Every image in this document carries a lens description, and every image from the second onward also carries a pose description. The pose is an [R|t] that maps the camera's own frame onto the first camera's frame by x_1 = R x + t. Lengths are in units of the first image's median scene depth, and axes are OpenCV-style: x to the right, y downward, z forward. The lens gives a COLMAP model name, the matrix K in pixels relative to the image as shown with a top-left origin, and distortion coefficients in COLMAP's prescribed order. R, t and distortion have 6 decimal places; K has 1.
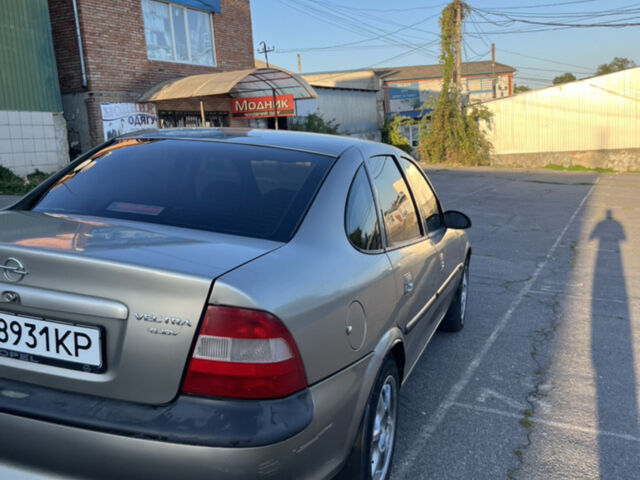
lens RADIAL K [[647.4, 0, 325.0], [0, 647.4, 229.6], [0, 0, 1]] dist [0.029109, 0.000000]
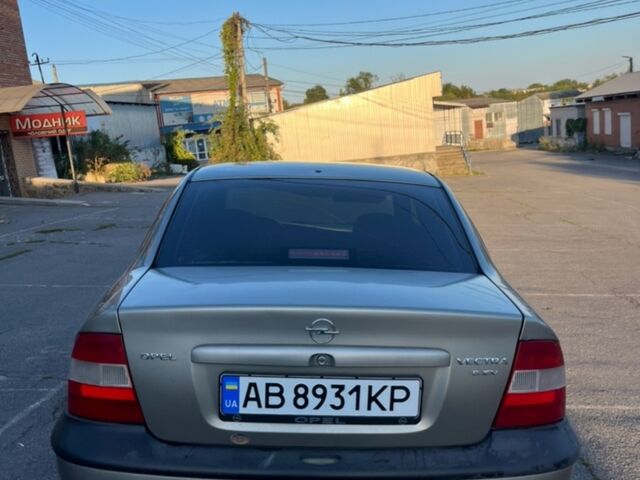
lens RADIAL K [[647.4, 0, 312.2], [0, 647.4, 242.6], [0, 0, 1]] dist [0.029109, 0.000000]
pose [[0.941952, -0.081858, 0.325616, -0.054278], [0.081425, 0.996567, 0.014981, -0.005672], [-0.325725, 0.012402, 0.945383, 0.007365]]
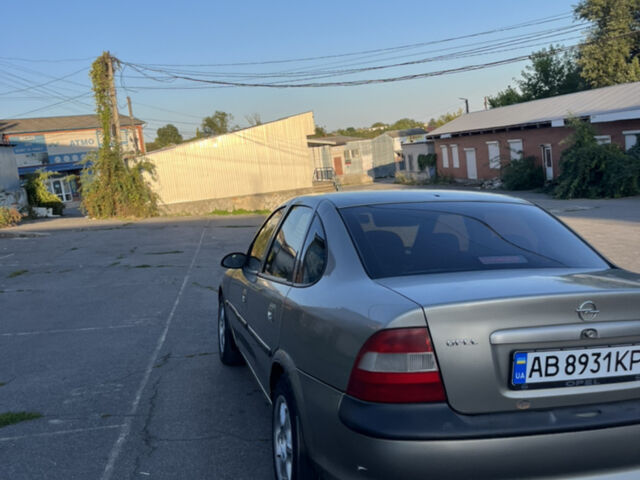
lens RADIAL K [[647.4, 0, 319.2], [0, 647.4, 241.8], [0, 0, 1]] dist [0.029109, 0.000000]
pose [[0.835931, -0.104400, 0.538813, -0.106204], [0.135282, 0.990645, -0.017934, -0.007776], [-0.531900, 0.087883, 0.842235, 0.015539]]
